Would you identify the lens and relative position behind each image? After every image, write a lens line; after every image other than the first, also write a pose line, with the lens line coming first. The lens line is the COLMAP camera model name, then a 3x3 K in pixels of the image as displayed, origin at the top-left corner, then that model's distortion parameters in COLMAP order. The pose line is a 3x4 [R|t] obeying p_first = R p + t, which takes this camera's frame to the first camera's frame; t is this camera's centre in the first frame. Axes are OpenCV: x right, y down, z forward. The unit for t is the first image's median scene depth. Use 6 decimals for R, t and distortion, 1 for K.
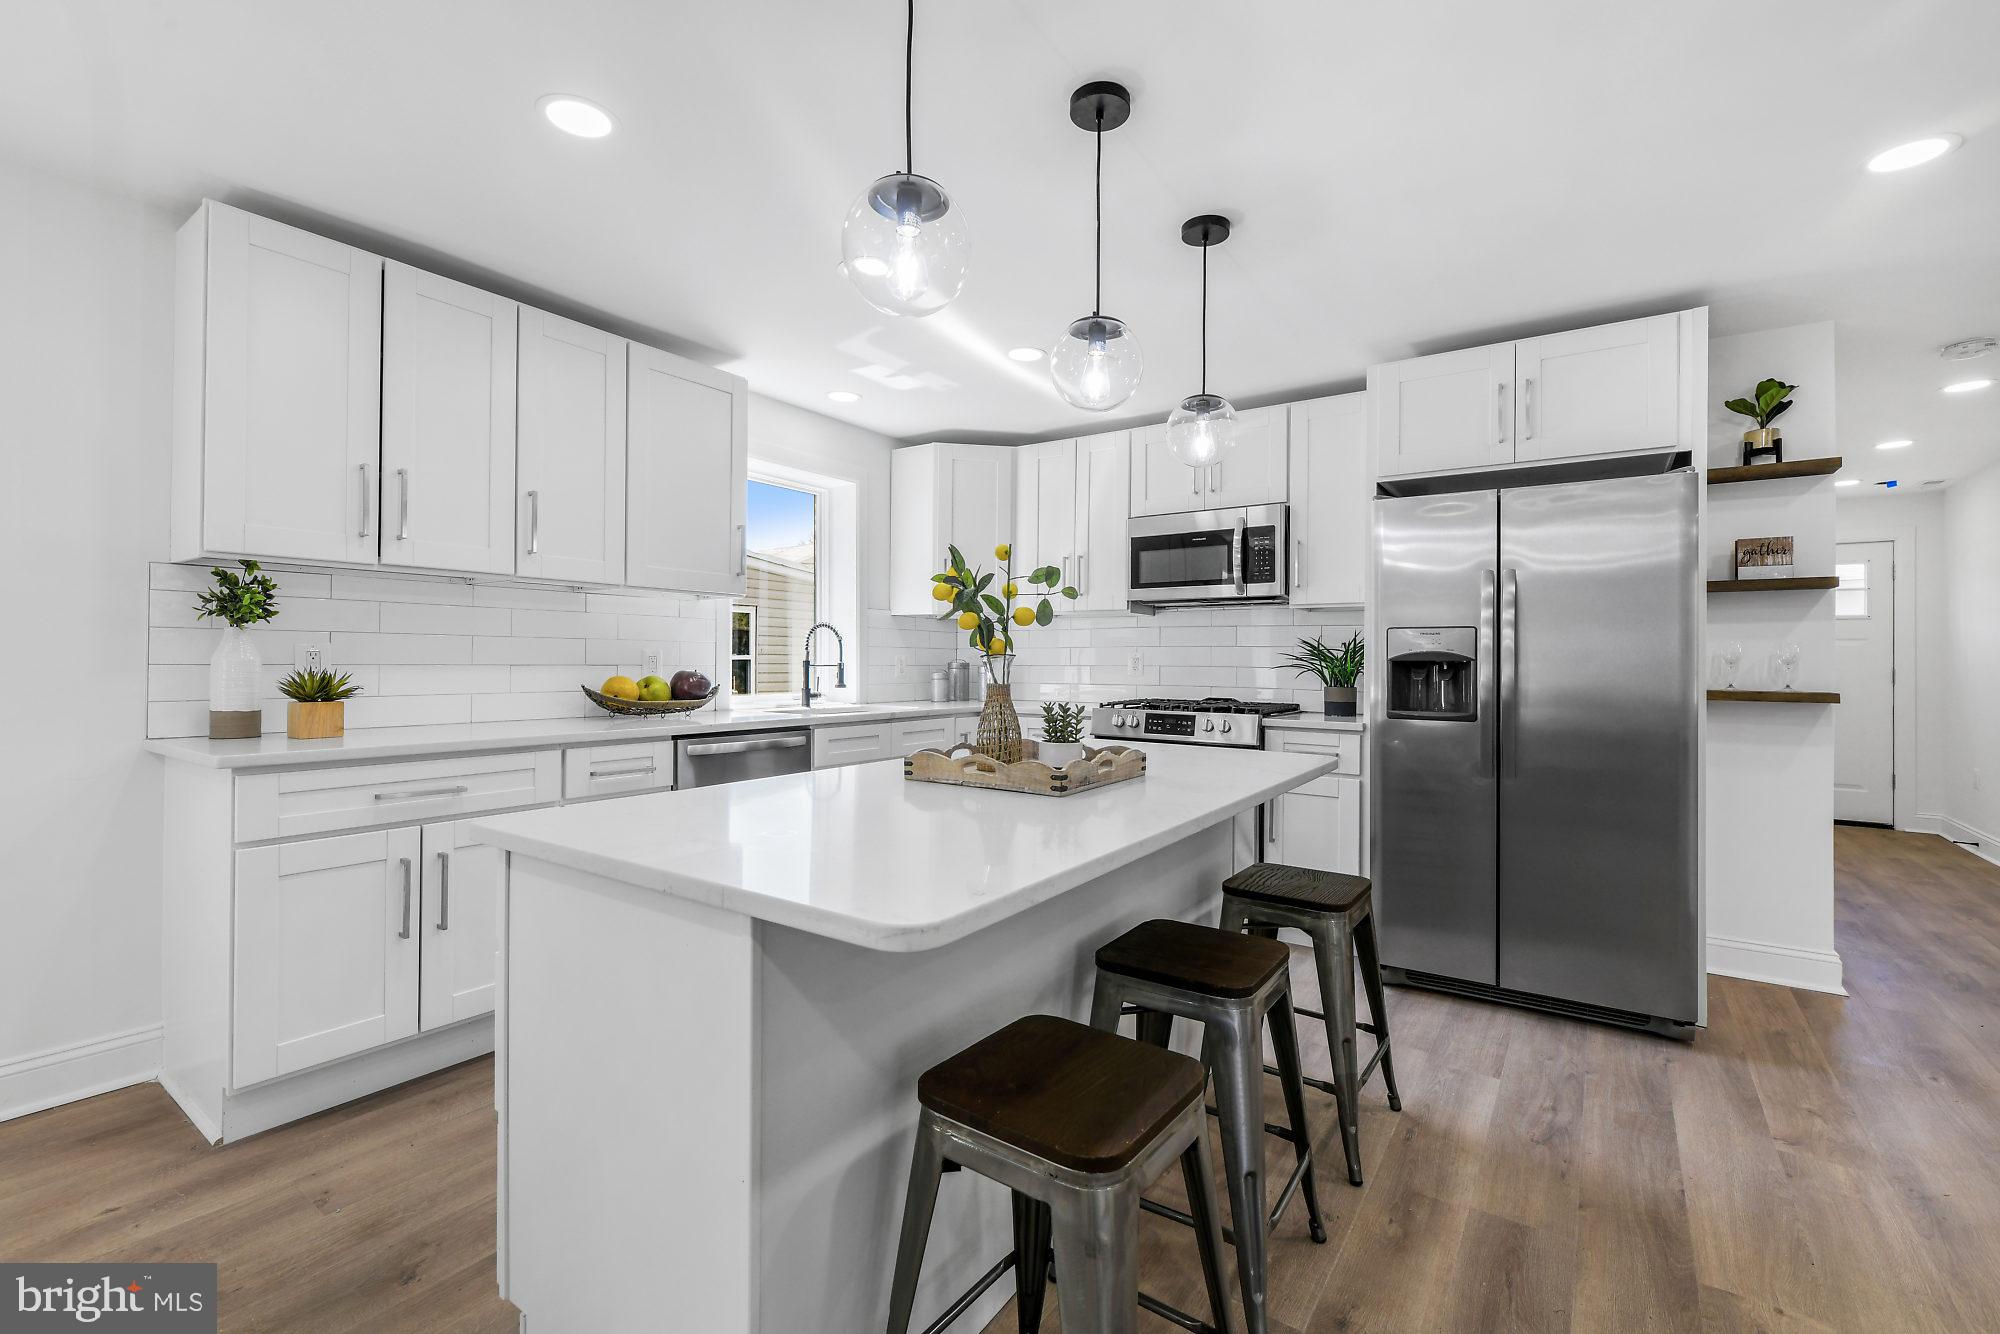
lens RADIAL K [[860.3, 0, 997.3], [0, 860.3, 661.8], [0, 0, 1]] dist [-0.004712, -0.000381]
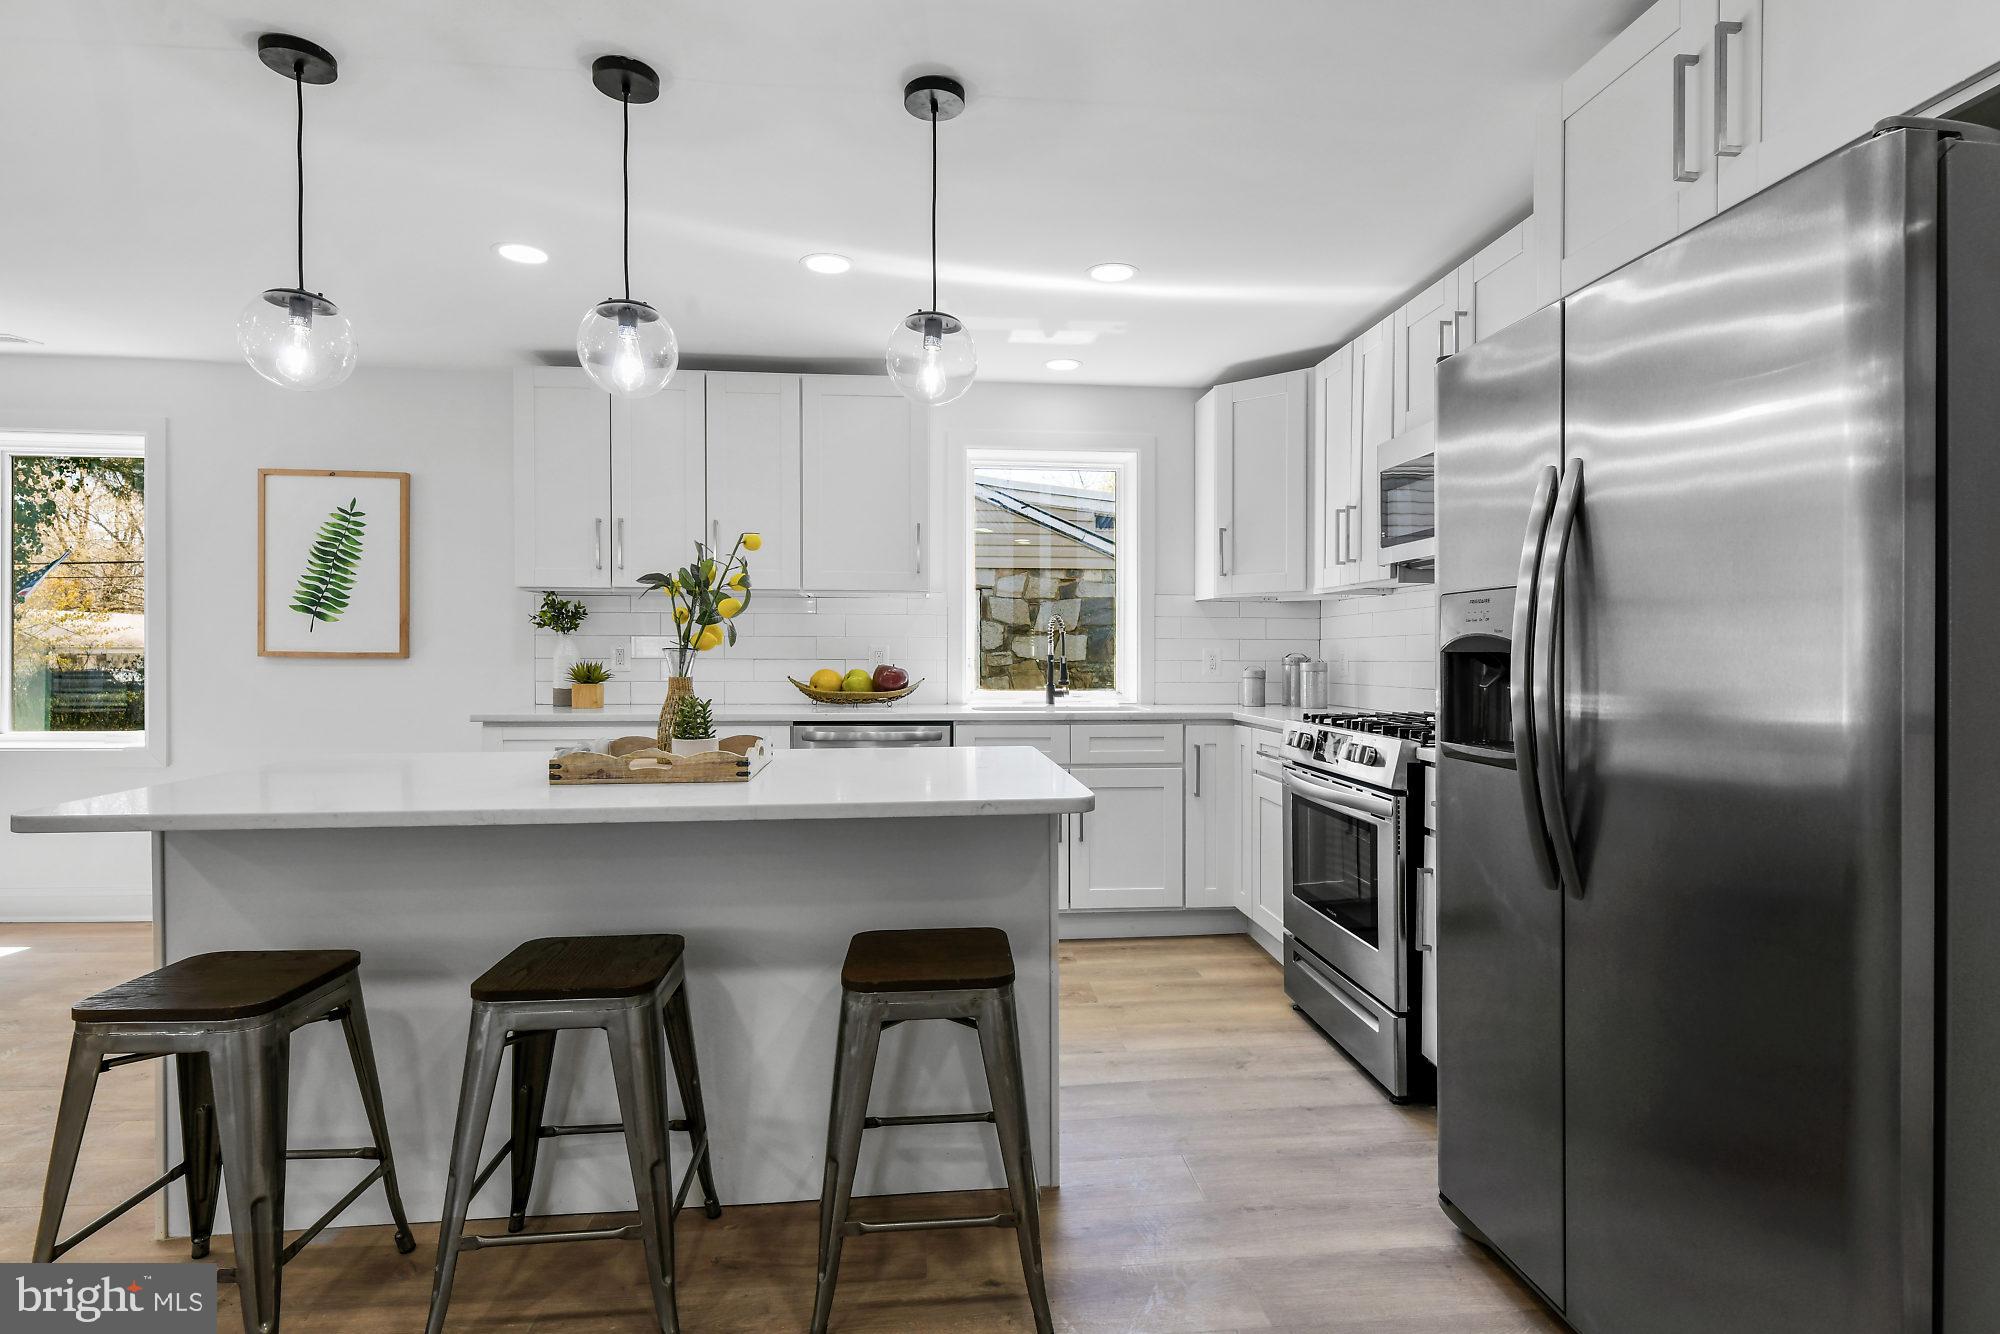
lens RADIAL K [[987.6, 0, 1017.3], [0, 987.6, 672.9], [0, 0, 1]] dist [0.000515, -0.001804]
pose [[0.639686, 0.011661, -0.768548, 0.791787], [0.000145, 0.999883, 0.015291, 0.002005], [0.768636, -0.009892, 0.639610, 0.388606]]
